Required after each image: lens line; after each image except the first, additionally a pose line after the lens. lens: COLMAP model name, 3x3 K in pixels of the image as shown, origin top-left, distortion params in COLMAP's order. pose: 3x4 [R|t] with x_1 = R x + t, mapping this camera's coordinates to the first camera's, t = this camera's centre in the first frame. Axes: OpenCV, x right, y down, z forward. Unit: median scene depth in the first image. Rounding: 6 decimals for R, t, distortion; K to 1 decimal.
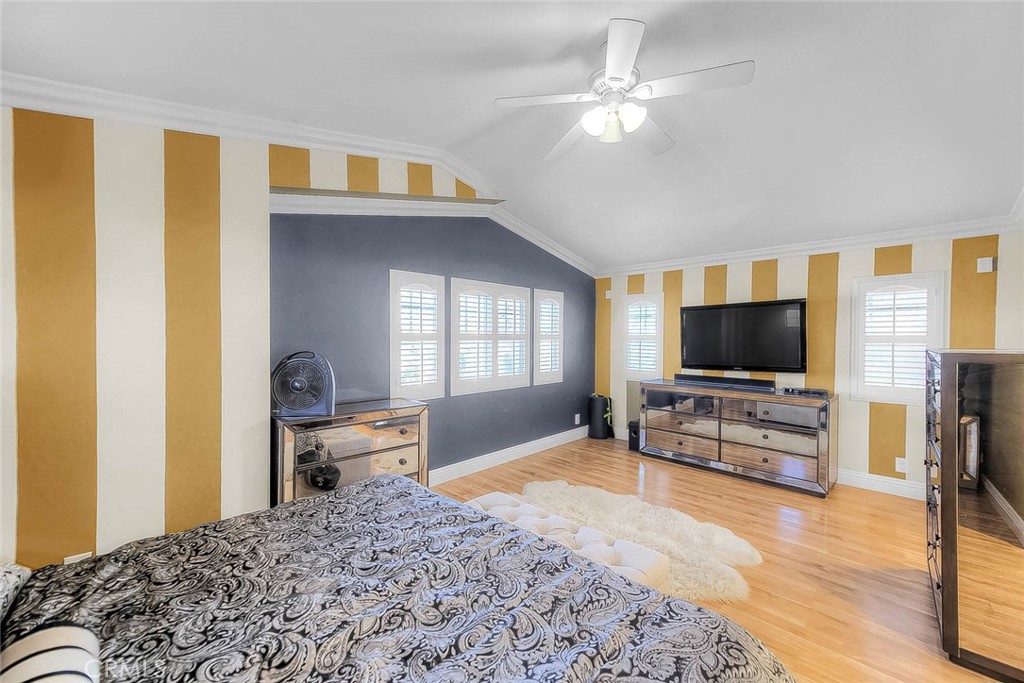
lens RADIAL K [[412.8, 0, 512.6], [0, 412.8, 335.5], [0, 0, 1]] dist [0.030962, -0.000002]
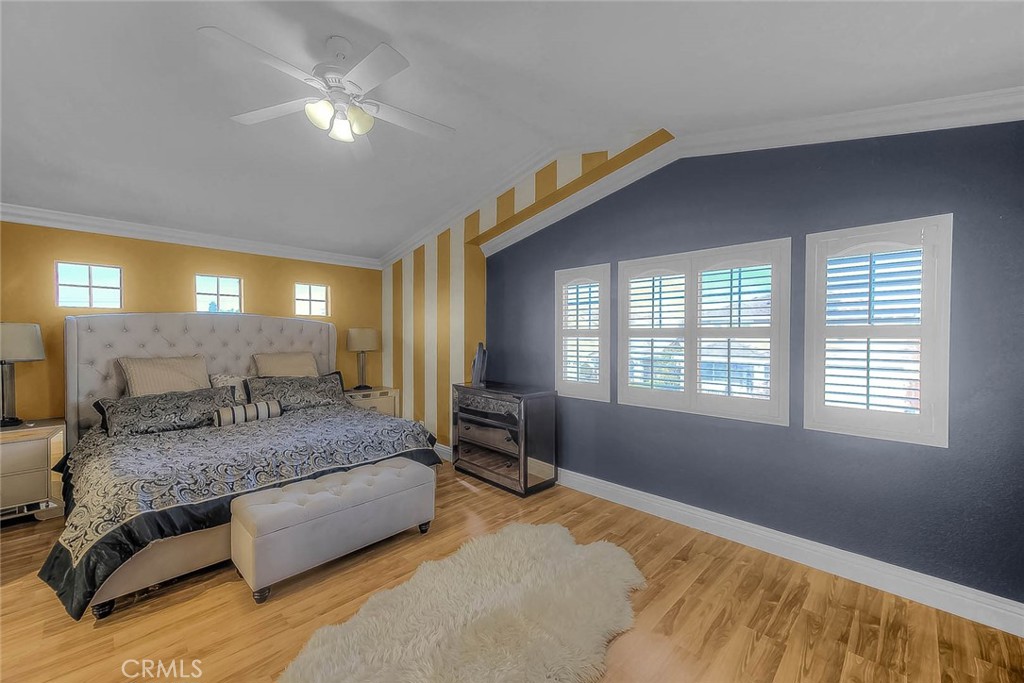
lens RADIAL K [[412.8, 0, 513.3], [0, 412.8, 334.1], [0, 0, 1]] dist [0.030962, -0.000002]
pose [[-0.032919, -0.004230, -0.999449, 0.713886], [0.005708, 0.999974, -0.004421, 0.008865], [0.999442, -0.005850, -0.032894, 0.828532]]
